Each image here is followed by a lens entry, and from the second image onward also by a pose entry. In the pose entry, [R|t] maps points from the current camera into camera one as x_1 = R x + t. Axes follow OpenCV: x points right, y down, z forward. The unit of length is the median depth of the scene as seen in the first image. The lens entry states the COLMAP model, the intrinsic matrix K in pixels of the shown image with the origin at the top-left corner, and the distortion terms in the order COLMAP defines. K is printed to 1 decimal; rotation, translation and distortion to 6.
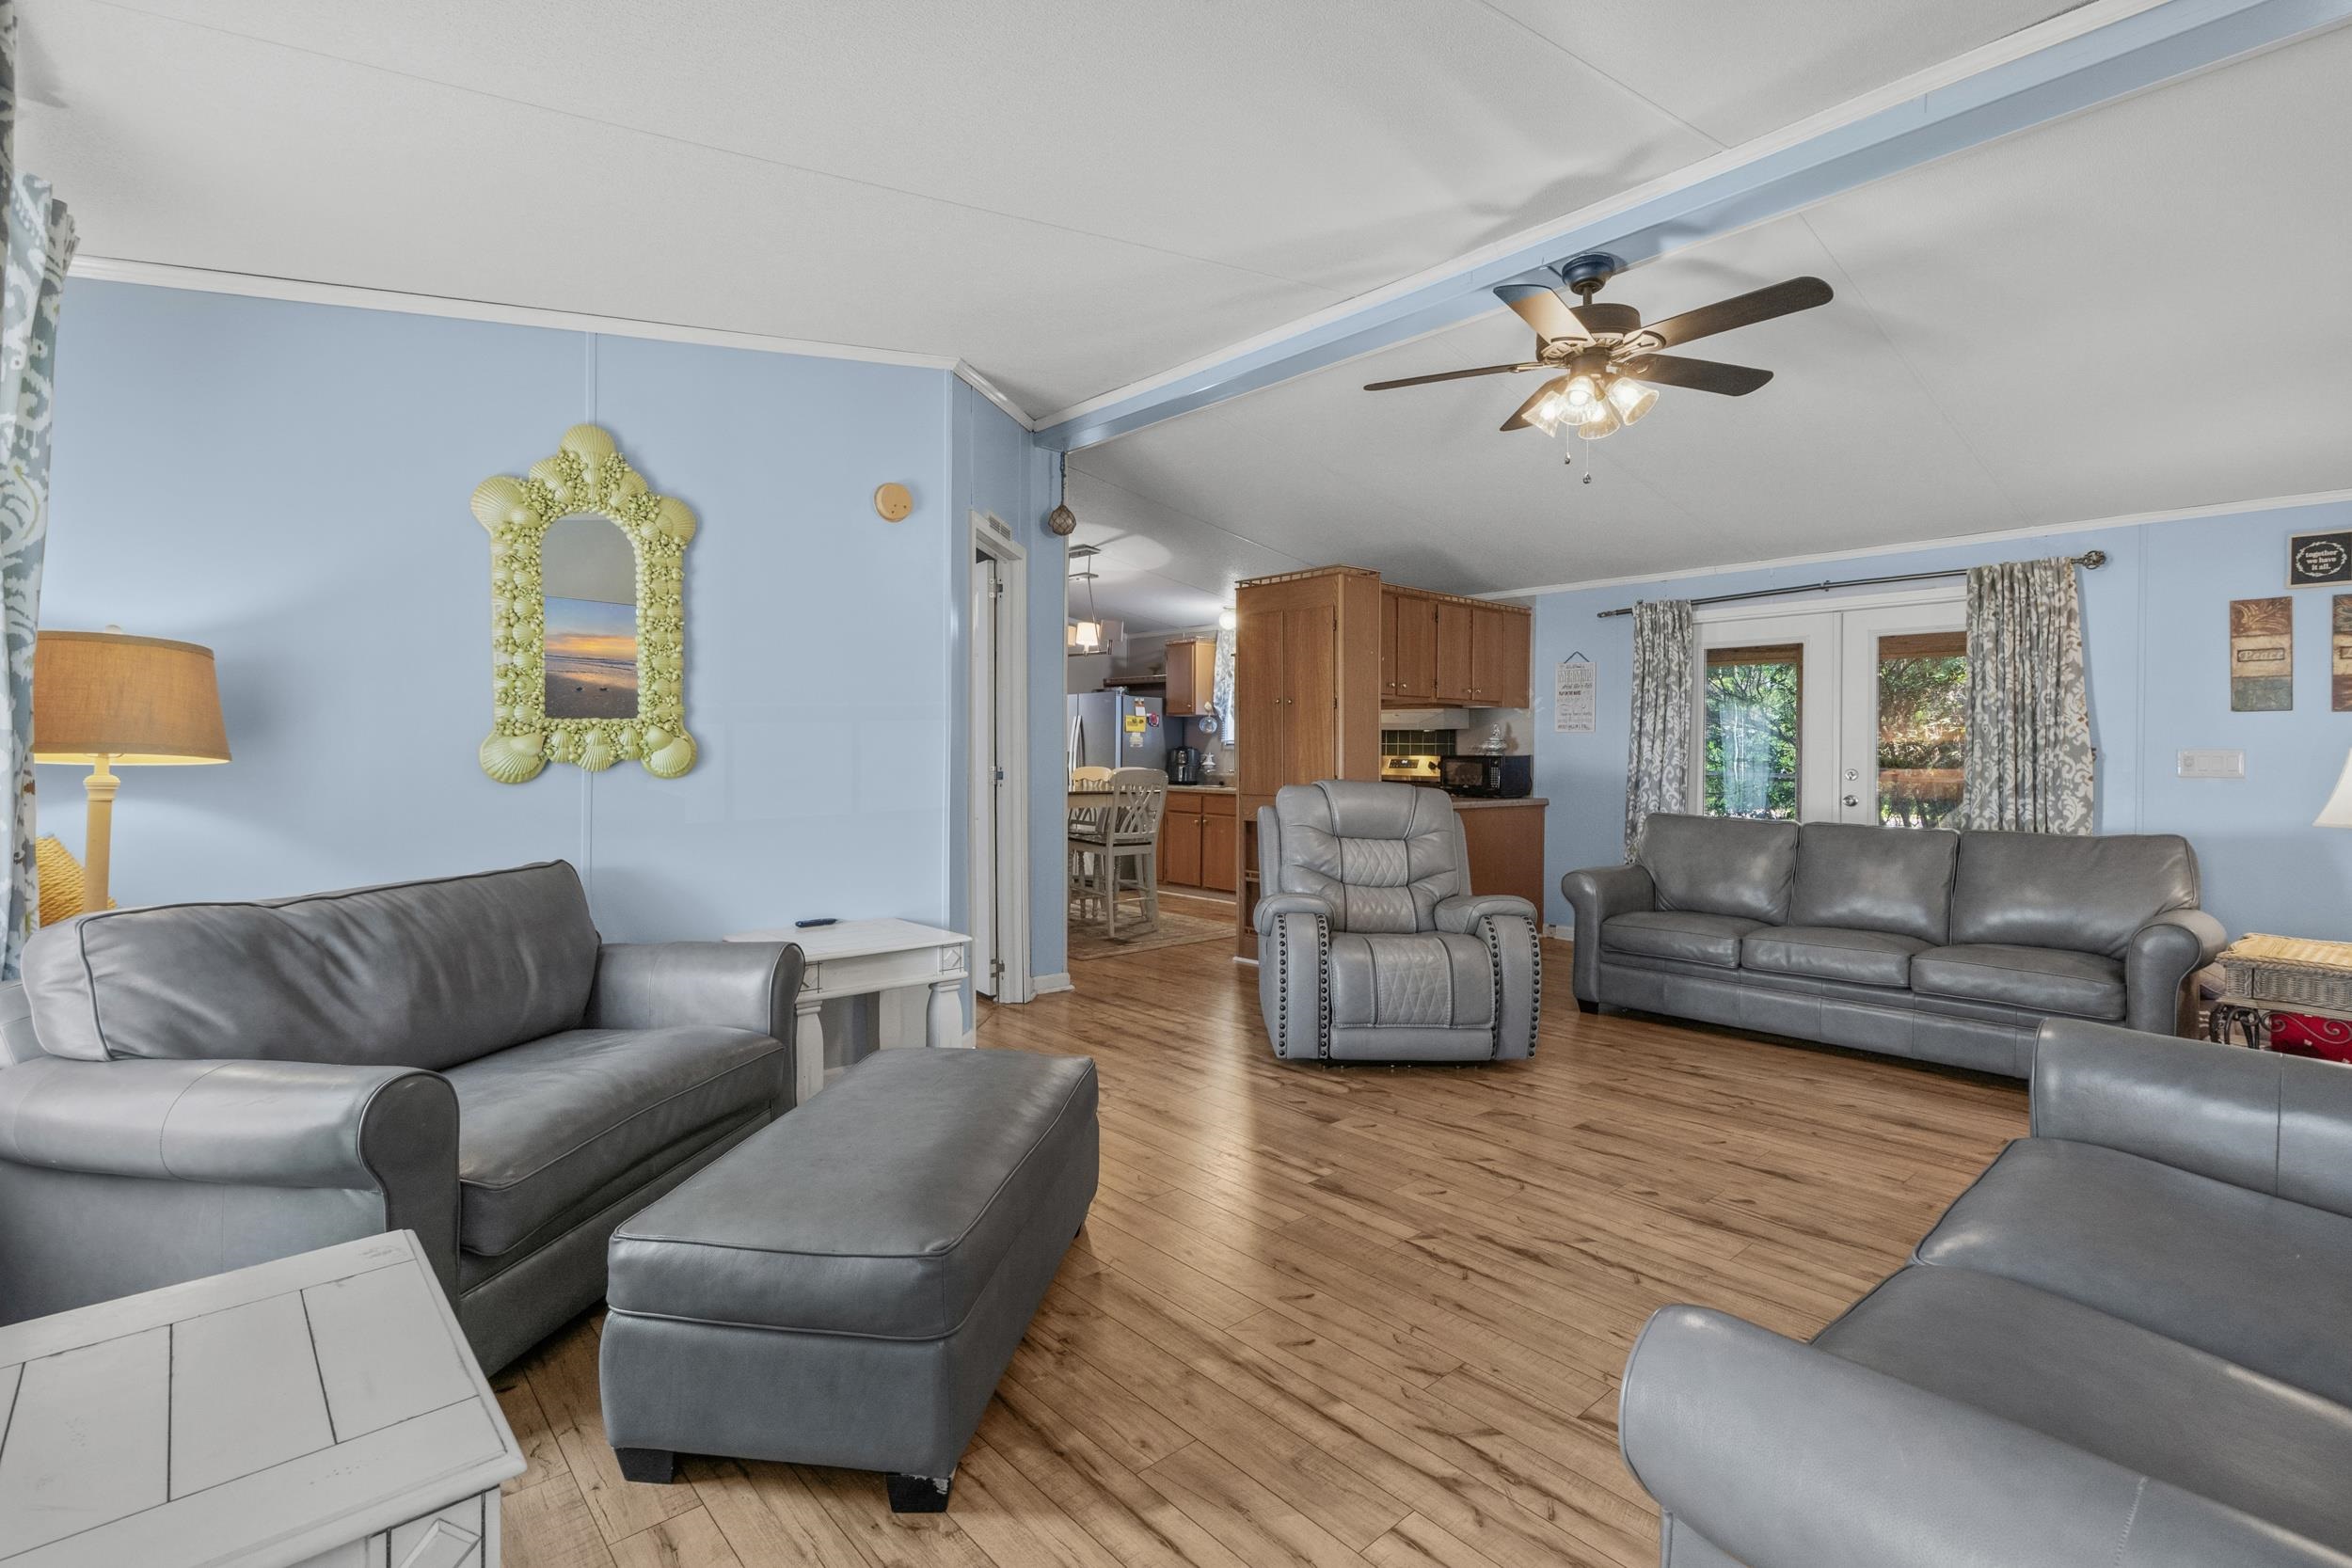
lens RADIAL K [[1073.5, 0, 1174.3], [0, 1073.5, 787.0], [0, 0, 1]] dist [-0.000597, 0.000440]
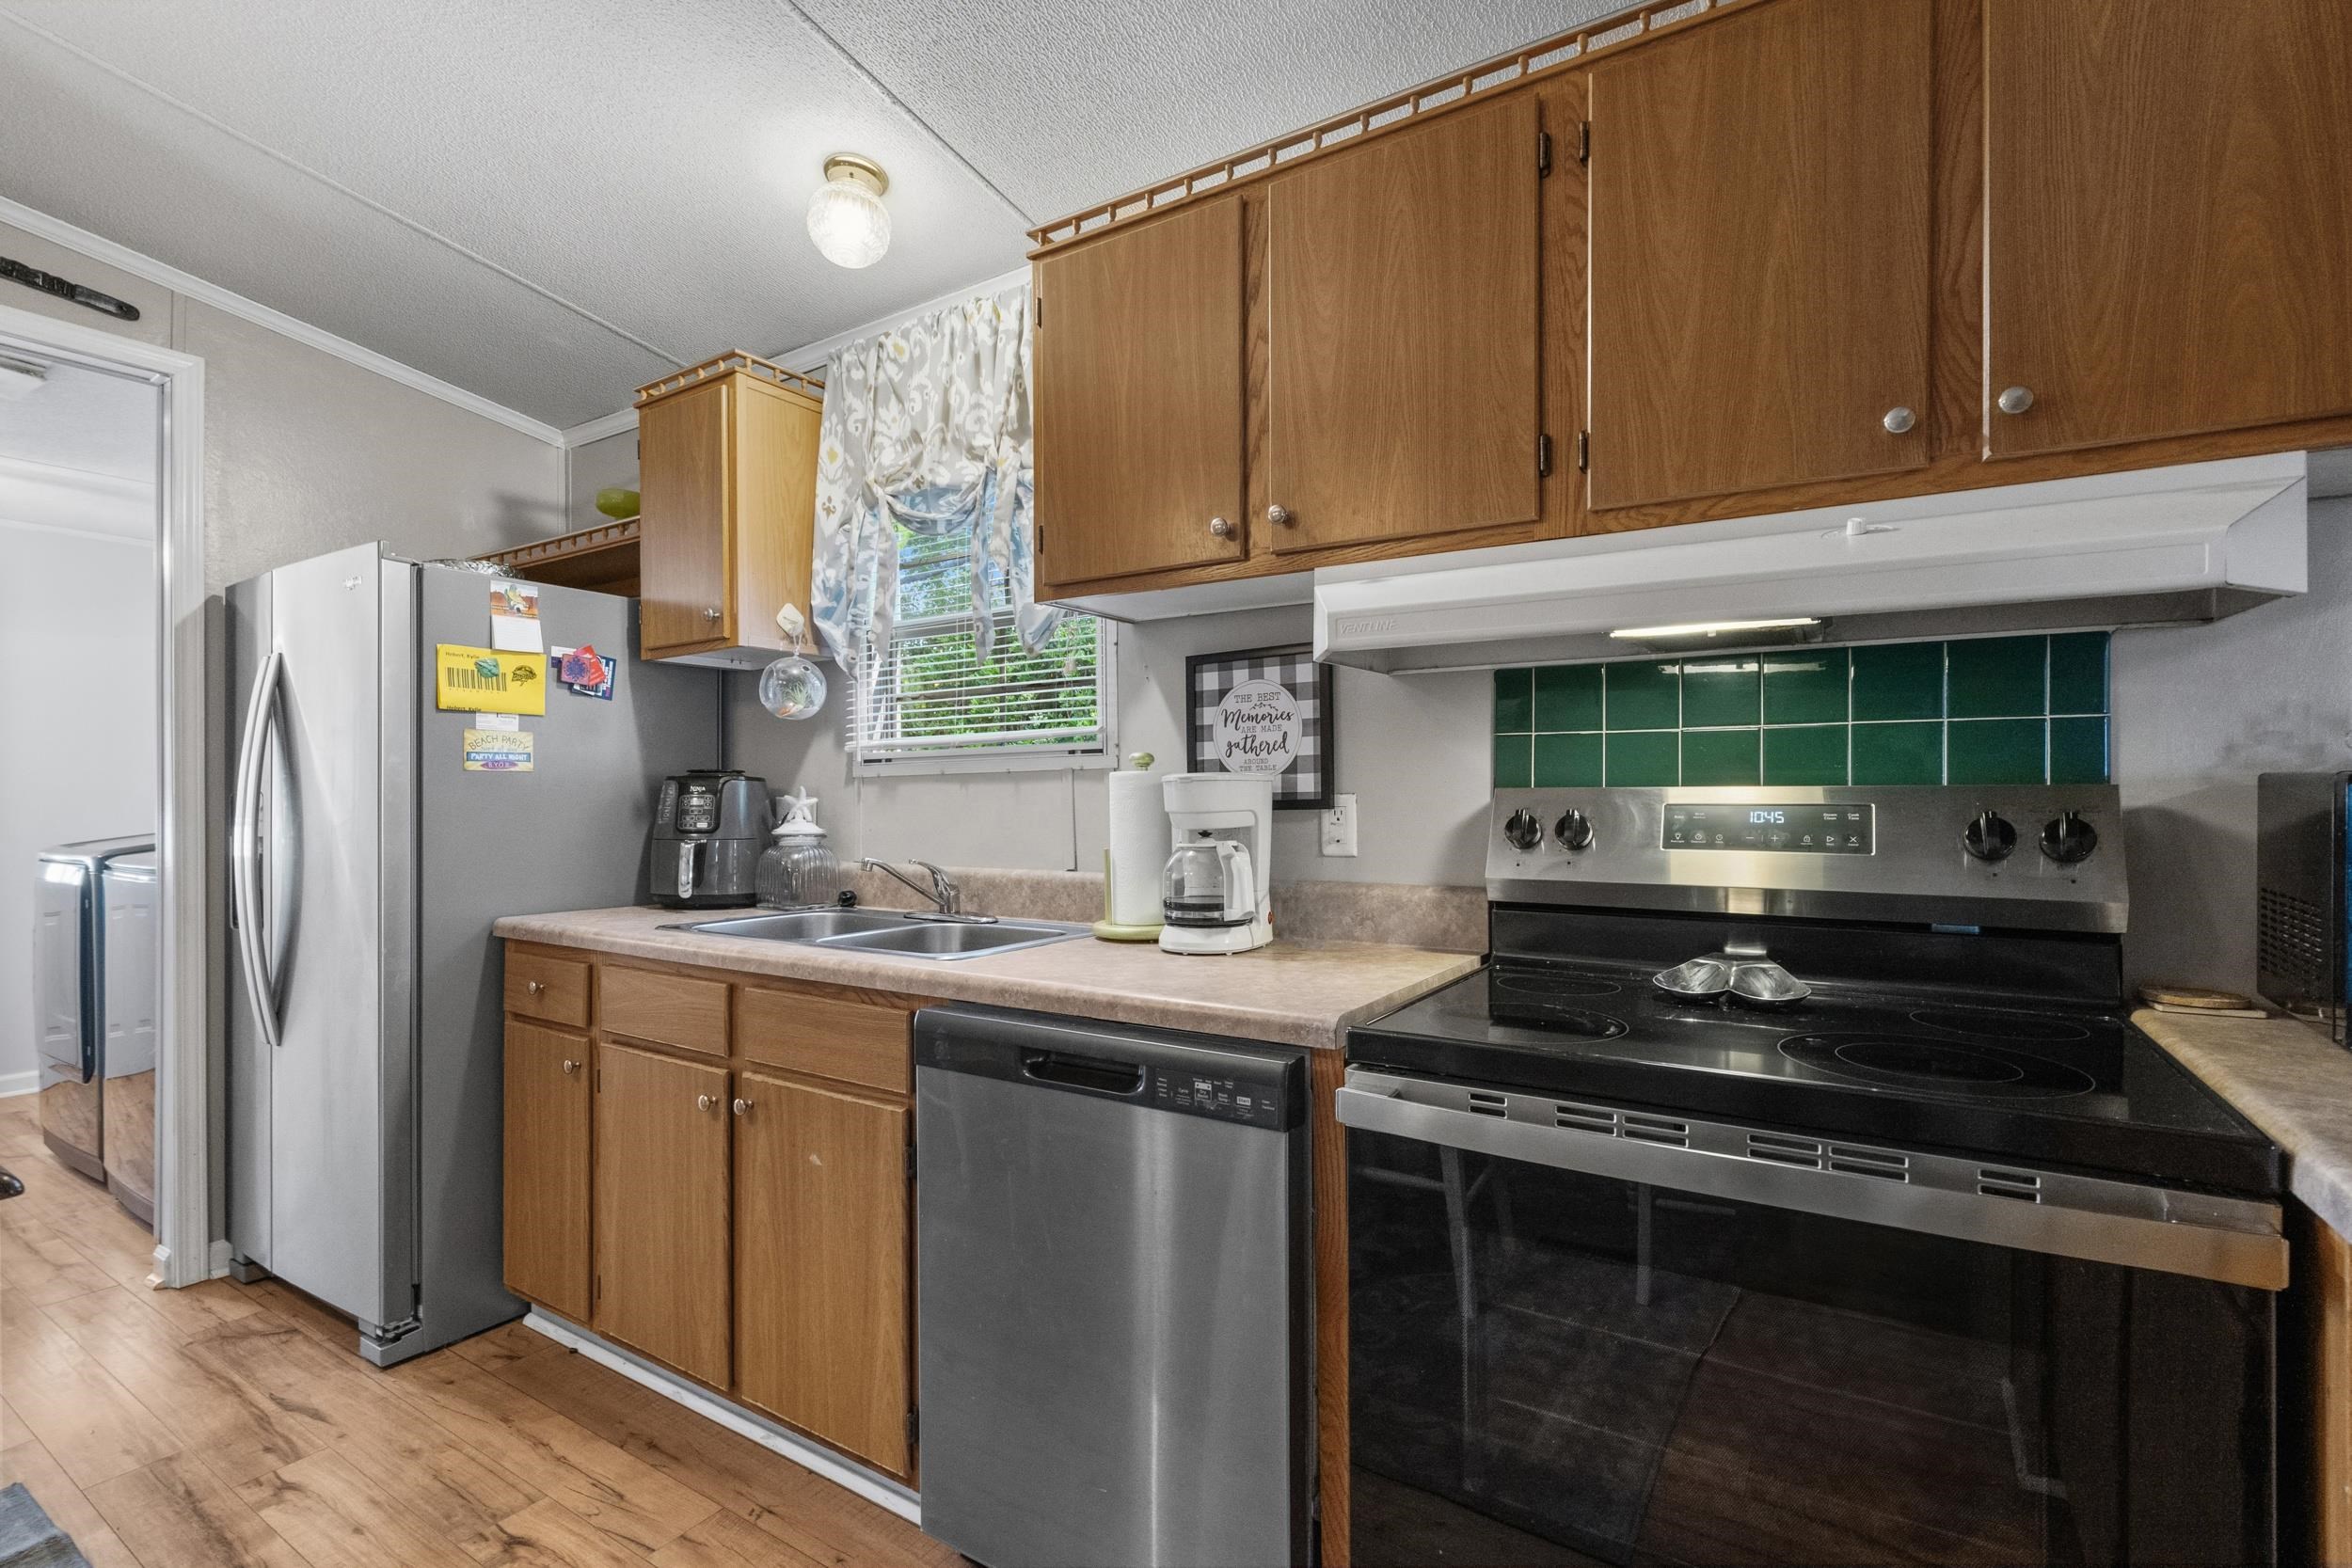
lens RADIAL K [[1073.5, 0, 1174.3], [0, 1073.5, 787.0], [0, 0, 1]] dist [-0.000597, 0.000440]
pose [[0.963559, -0.010040, 0.267308, 0.120064], [0.021380, 0.998989, -0.039547, -0.045989], [-0.266641, 0.043821, 0.962799, 1.647937]]
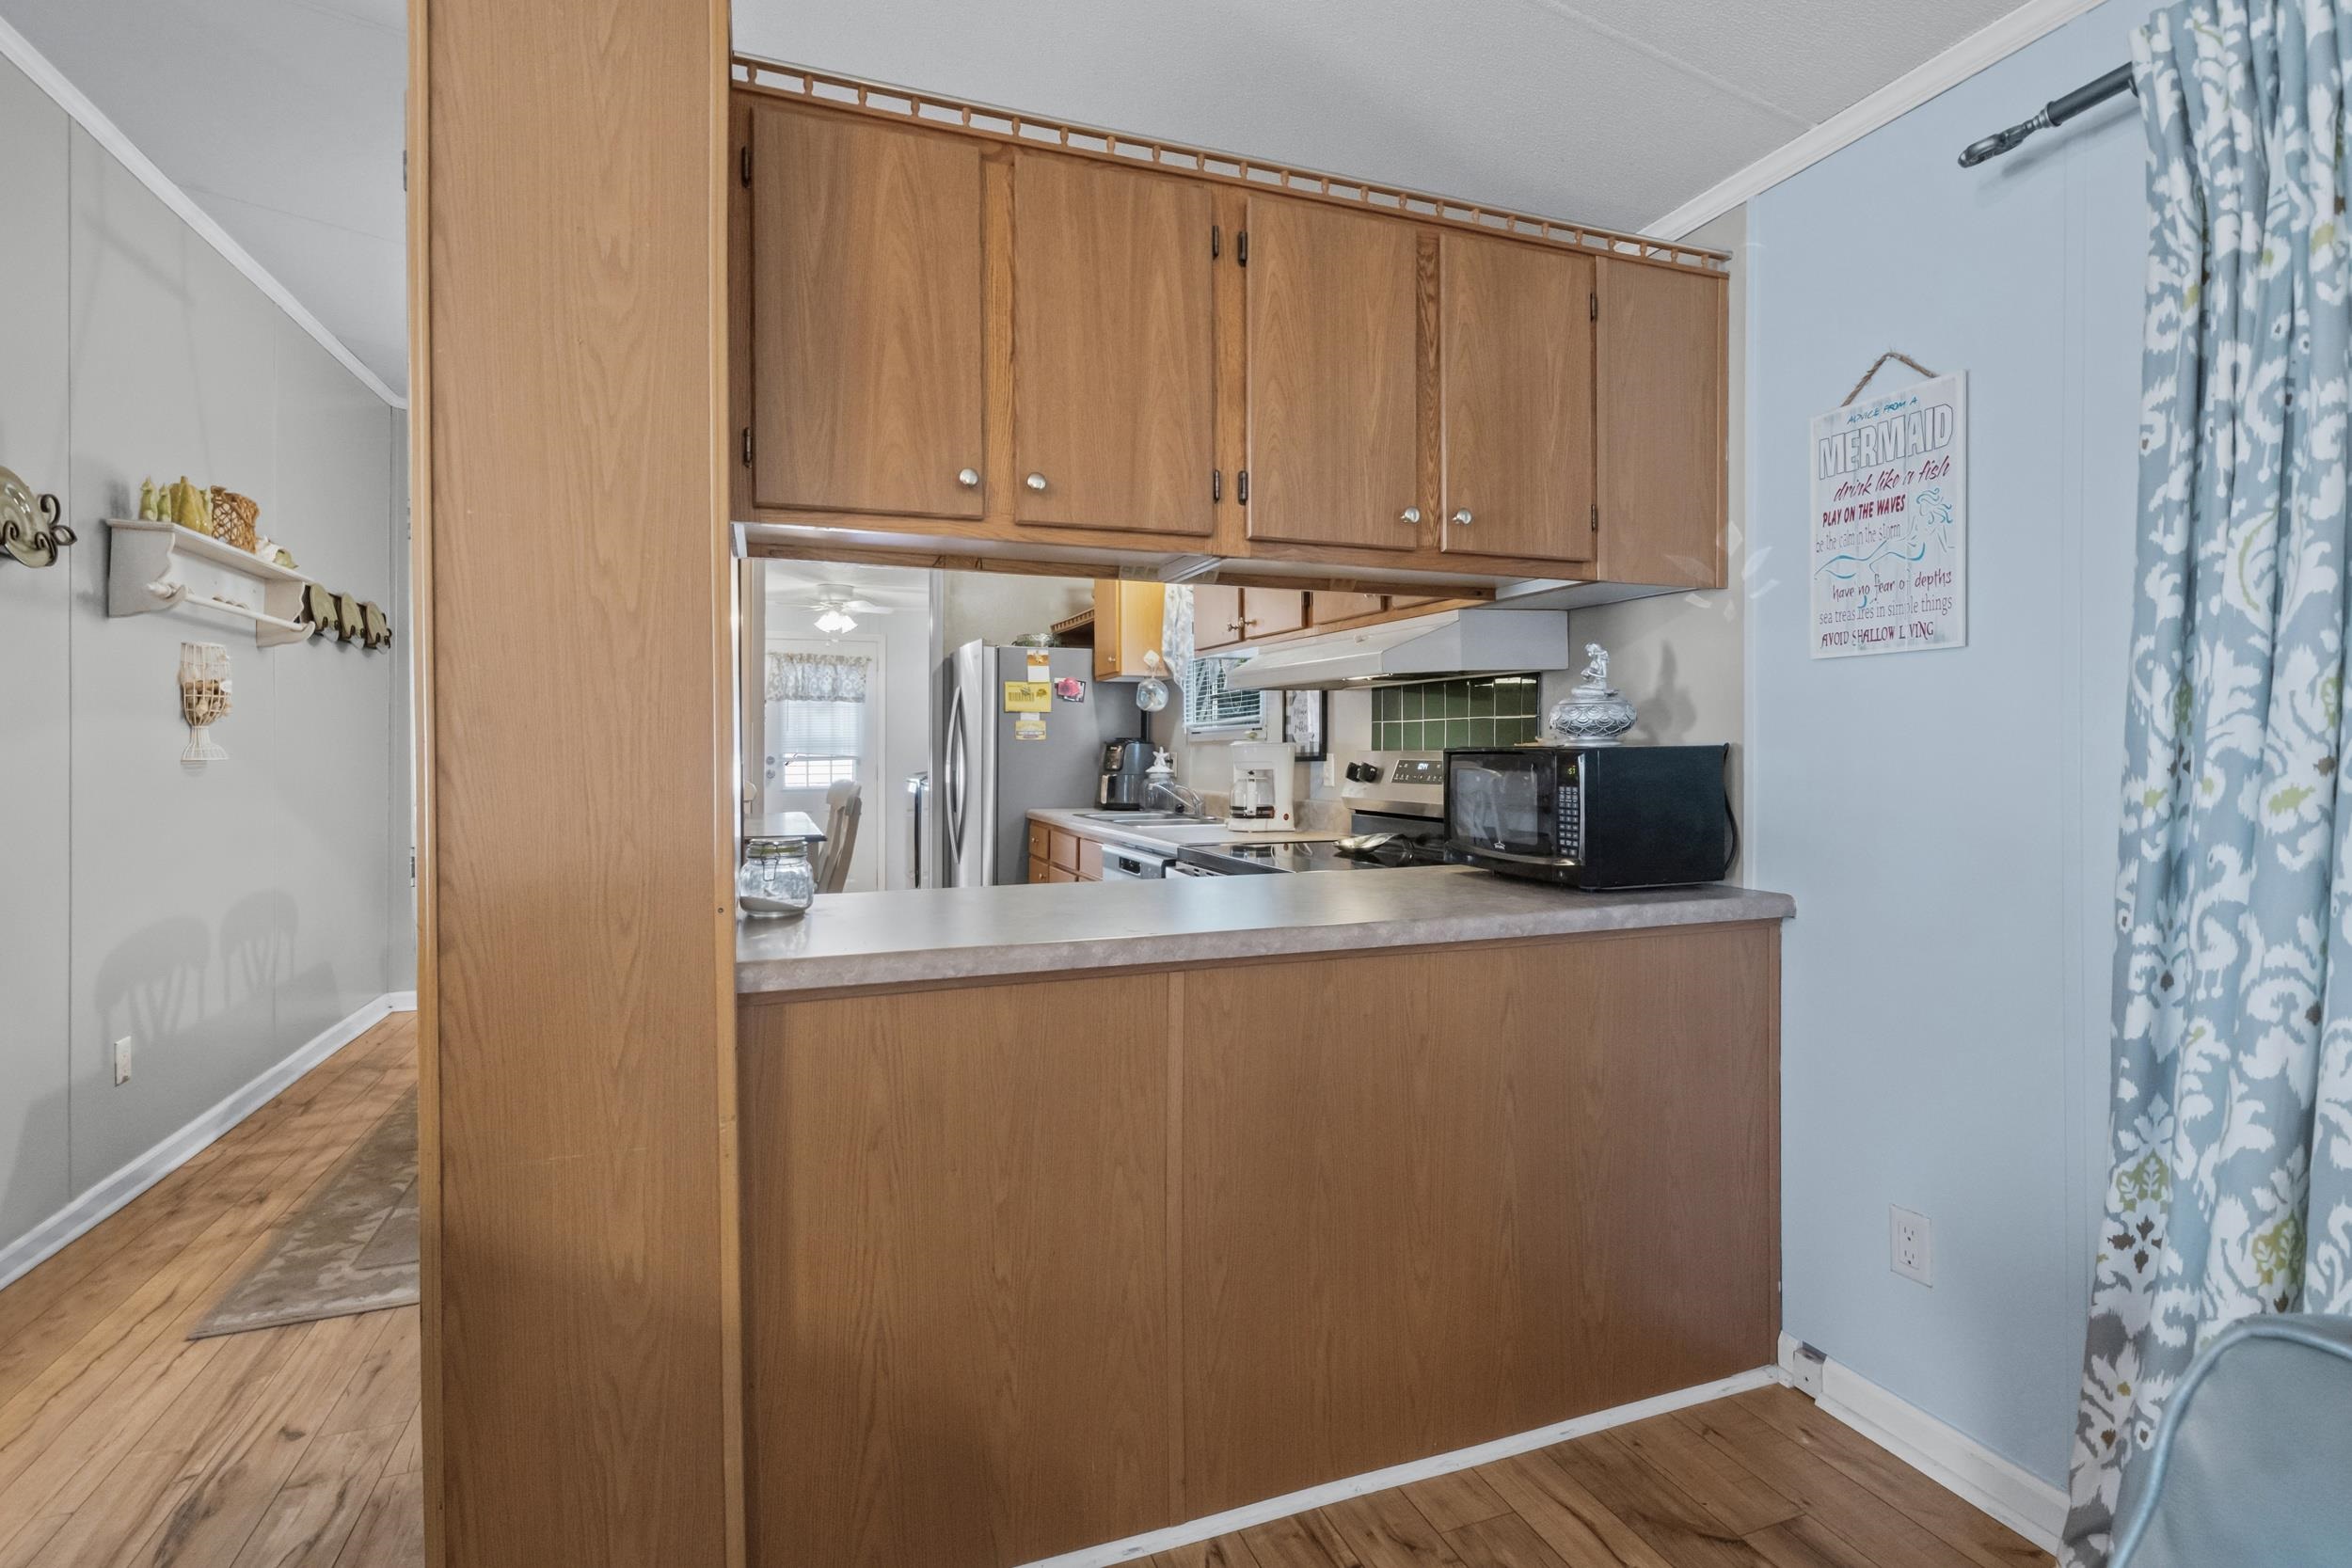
lens RADIAL K [[1106.1, 0, 1149.9], [0, 1106.1, 759.7], [0, 0, 1]] dist [0.000115, 0.000250]
pose [[0.929828, -0.004770, -0.367963, 0.523748], [-0.005243, 0.999643, -0.026207, -0.029949], [0.367956, 0.026298, 0.929471, 1.170025]]
